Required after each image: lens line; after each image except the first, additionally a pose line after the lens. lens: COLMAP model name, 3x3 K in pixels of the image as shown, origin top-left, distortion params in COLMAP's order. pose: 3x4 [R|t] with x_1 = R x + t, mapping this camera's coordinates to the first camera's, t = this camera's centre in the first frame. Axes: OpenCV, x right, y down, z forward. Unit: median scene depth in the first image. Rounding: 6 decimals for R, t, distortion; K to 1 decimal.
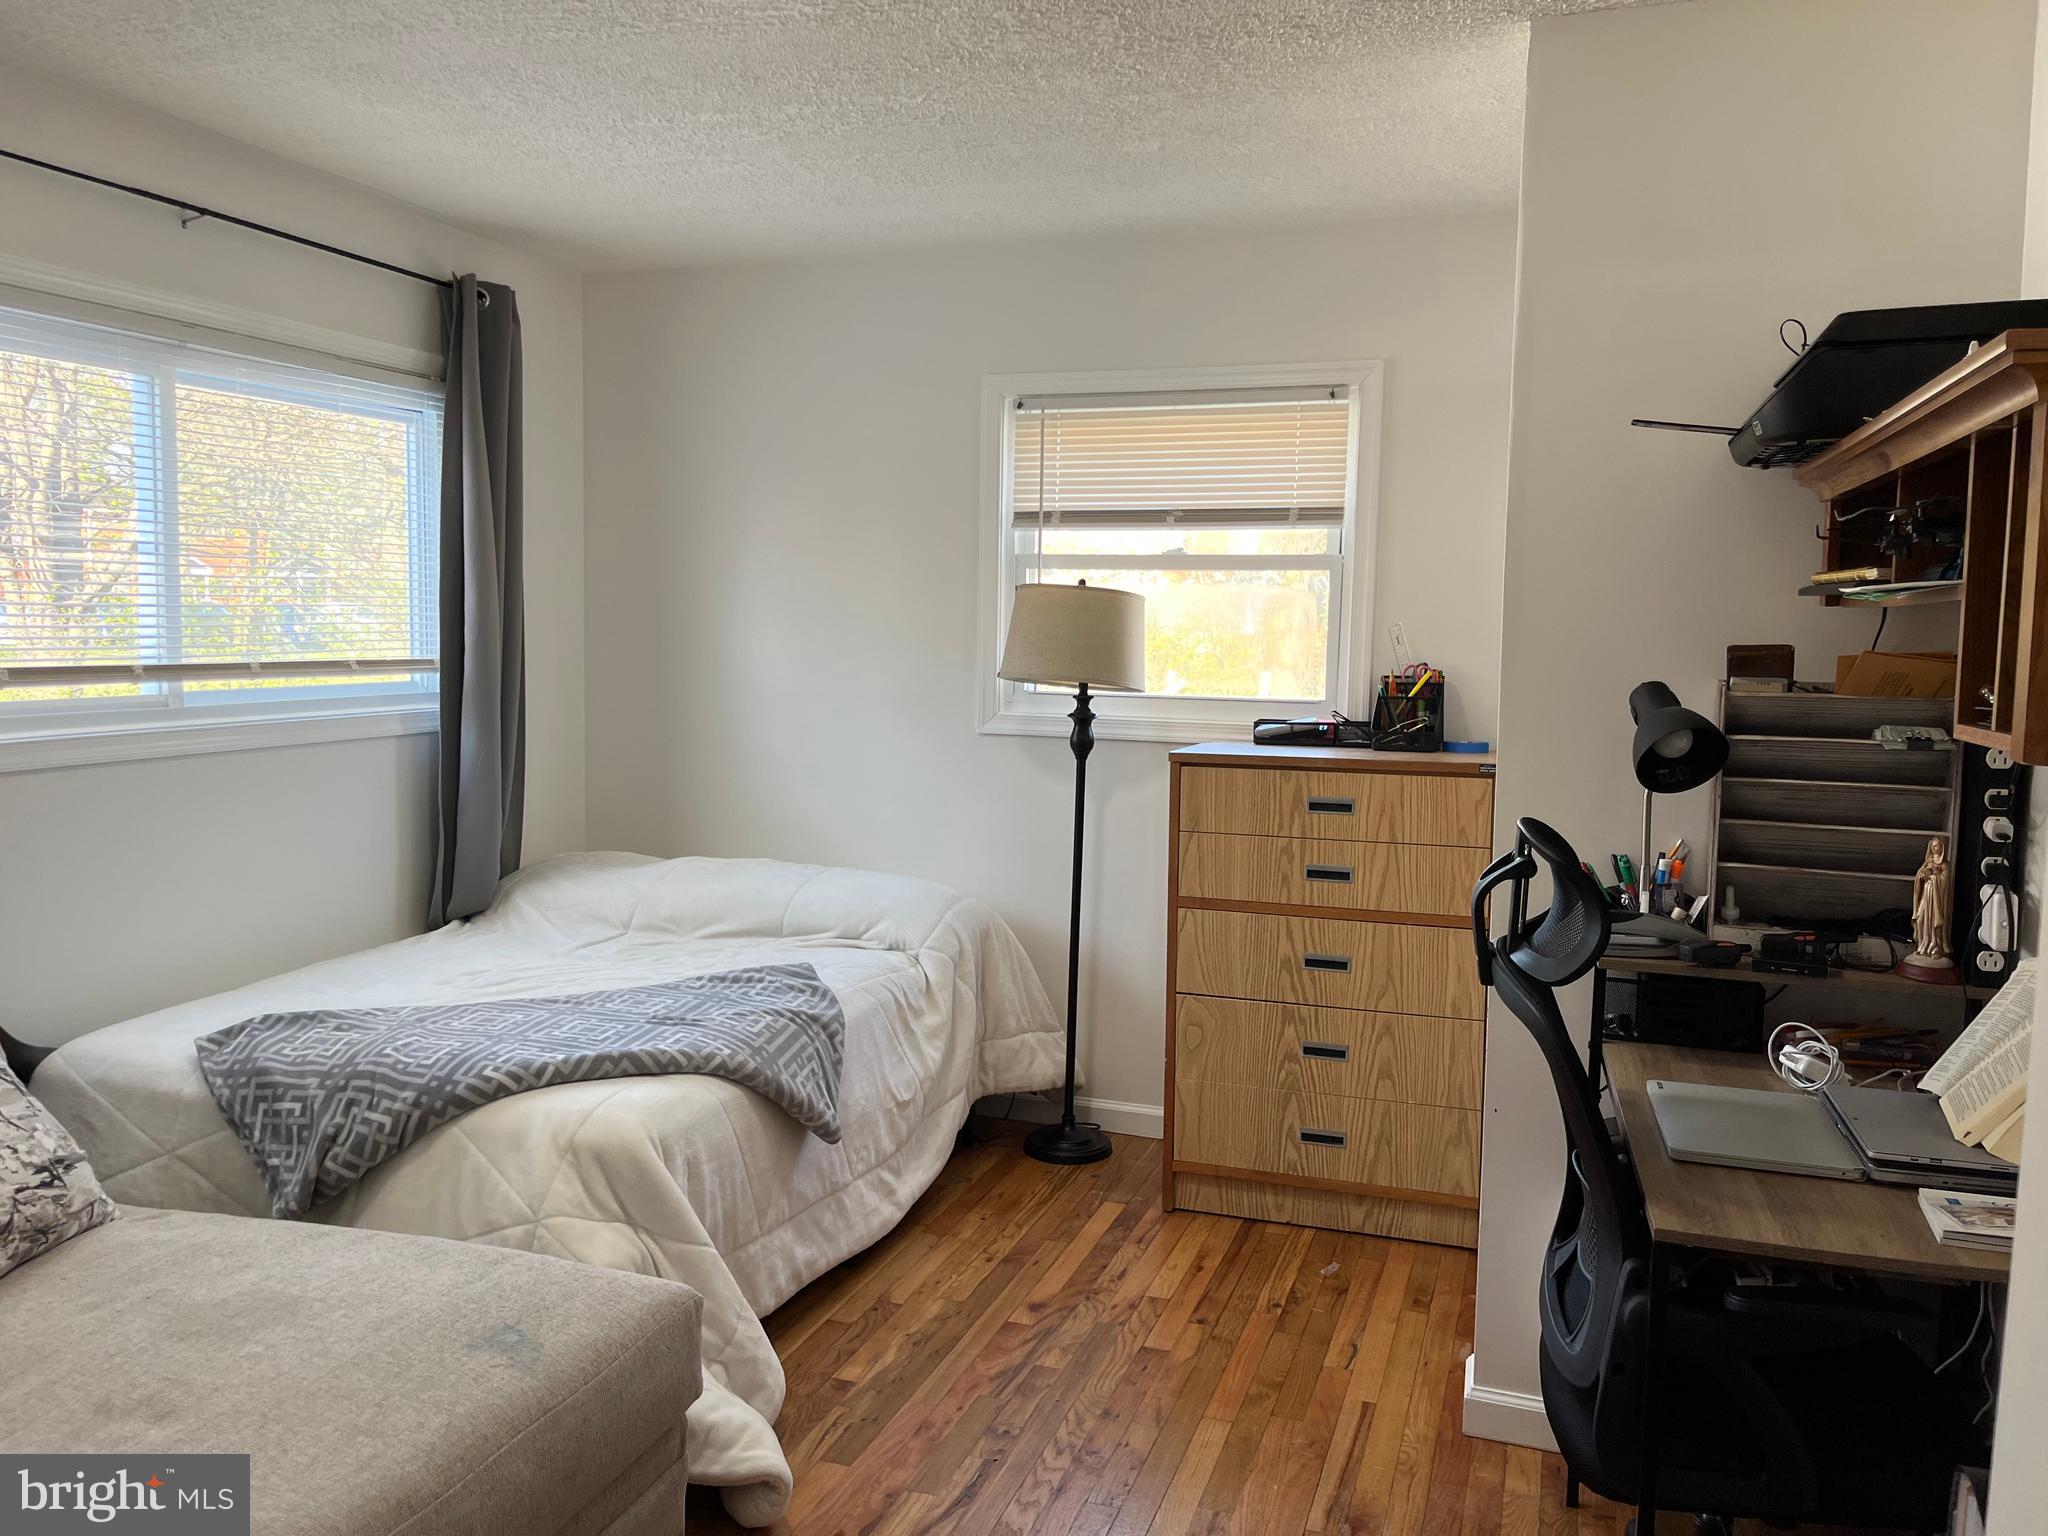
lens RADIAL K [[1543.8, 0, 1025.2], [0, 1543.8, 746.6], [0, 0, 1]] dist [0.064741, -0.093901]
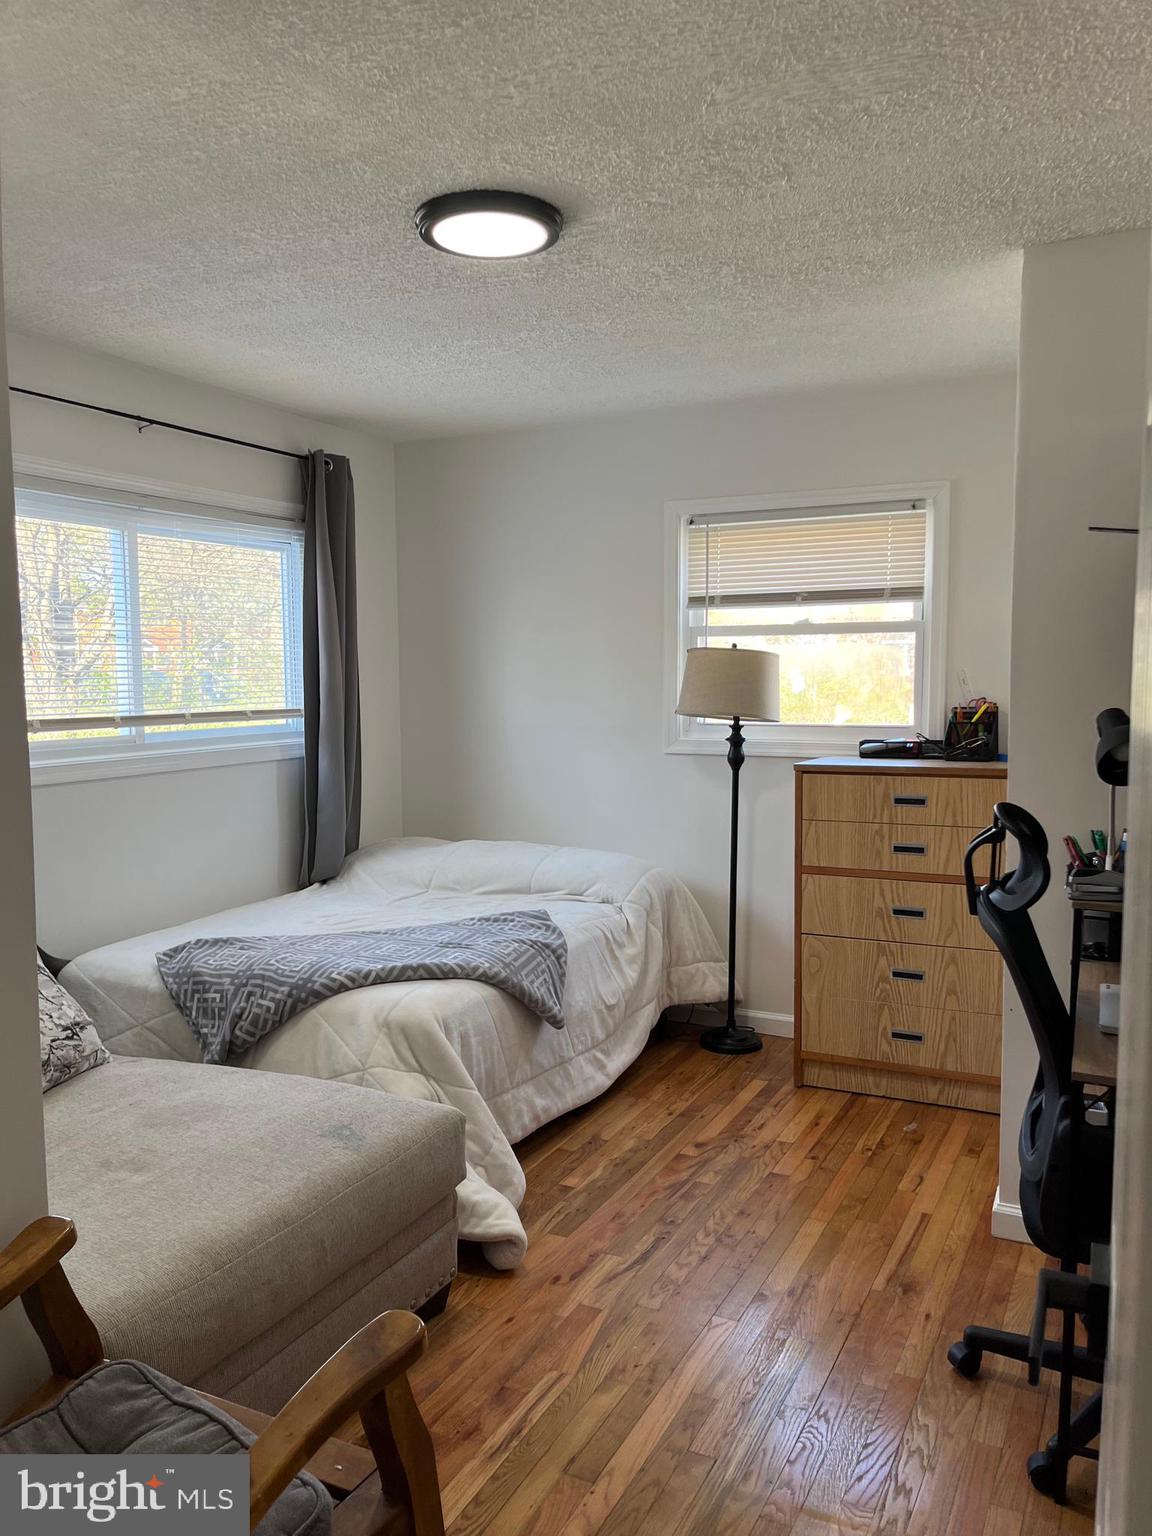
lens RADIAL K [[1157.9, 0, 580.4], [0, 1157.9, 772.7], [0, 0, 1]] dist [0.064741, -0.093901]
pose [[0.991111, -0.011611, -0.132530, 0.044956], [0.012385, 0.999911, 0.005017, 0.004249], [0.132460, -0.006613, 0.991166, -0.095664]]
